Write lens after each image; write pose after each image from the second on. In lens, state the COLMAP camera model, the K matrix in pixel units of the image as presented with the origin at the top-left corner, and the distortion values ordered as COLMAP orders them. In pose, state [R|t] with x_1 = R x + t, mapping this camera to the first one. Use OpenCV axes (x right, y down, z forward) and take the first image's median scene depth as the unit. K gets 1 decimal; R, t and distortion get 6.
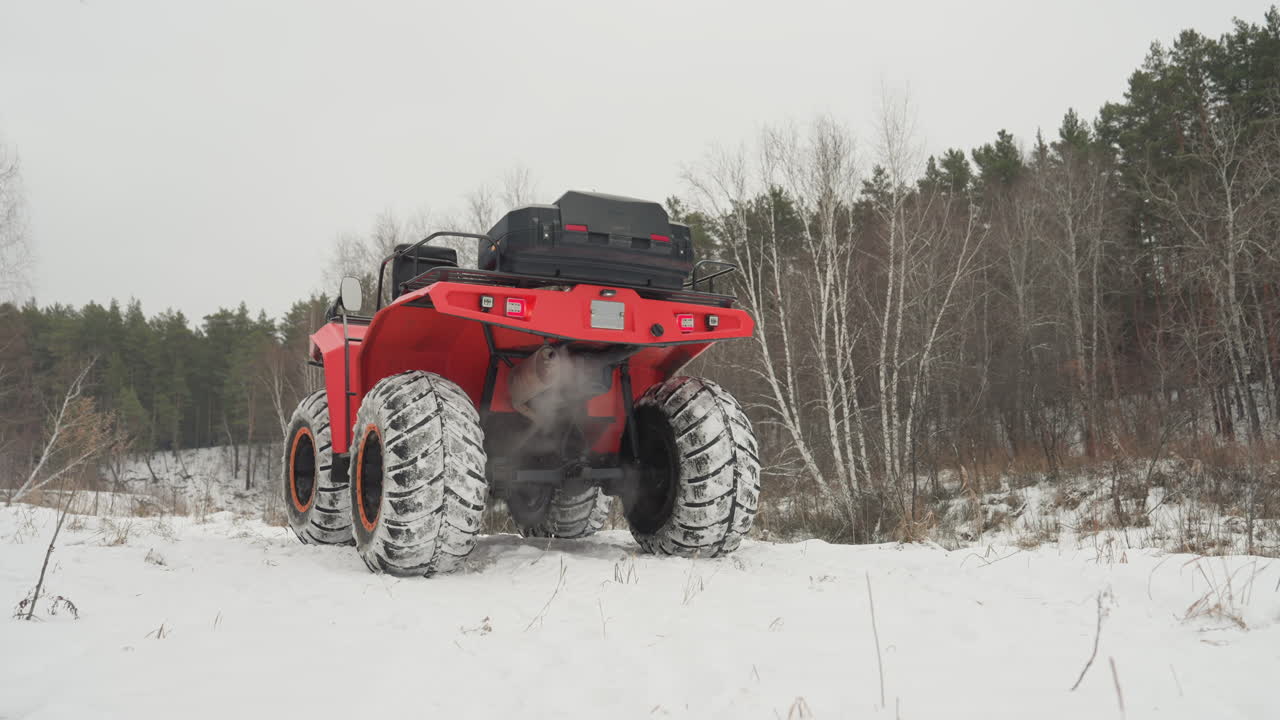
lens RADIAL K [[1151.7, 0, 644.2], [0, 1151.7, 357.3], [0, 0, 1]] dist [-0.002061, 0.001635]
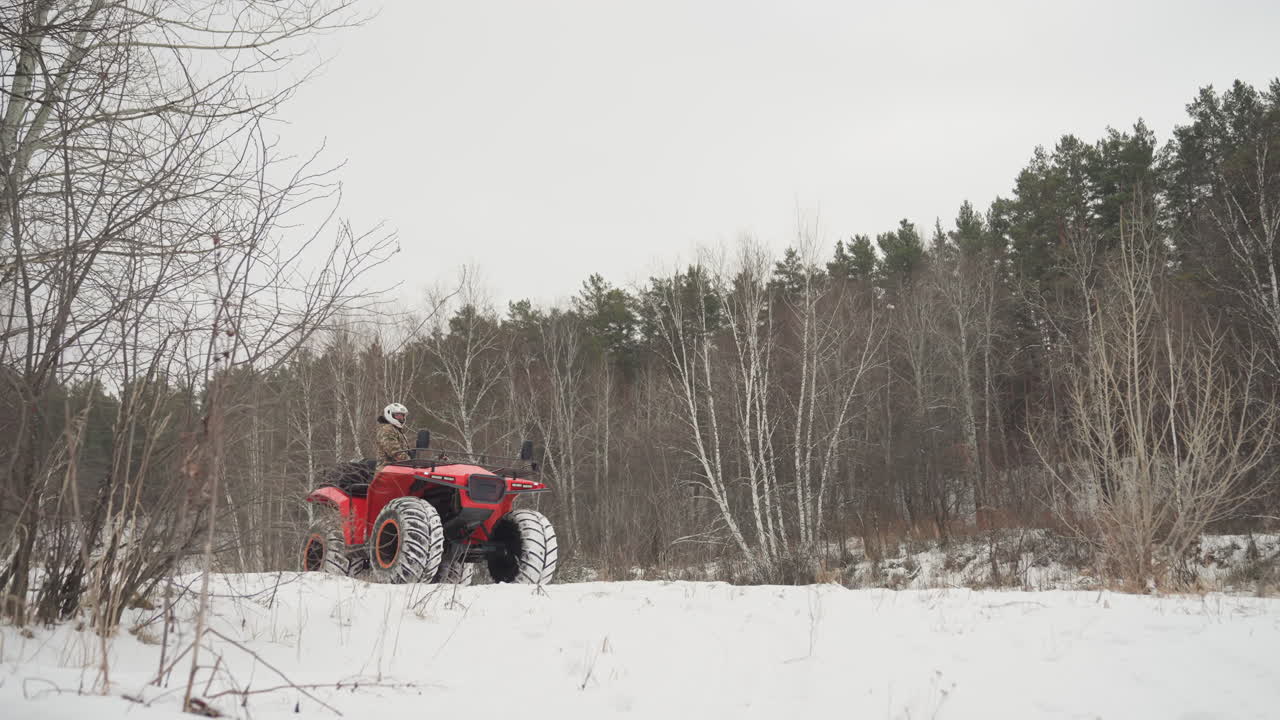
lens RADIAL K [[1151.7, 0, 636.1], [0, 1151.7, 364.0], [0, 0, 1]] dist [-0.002061, 0.001635]
pose [[0.997627, 0.008300, 0.068351, -0.030470], [-0.004779, 0.998661, -0.051515, -0.014109], [-0.068687, 0.051066, 0.996330, -0.127532]]
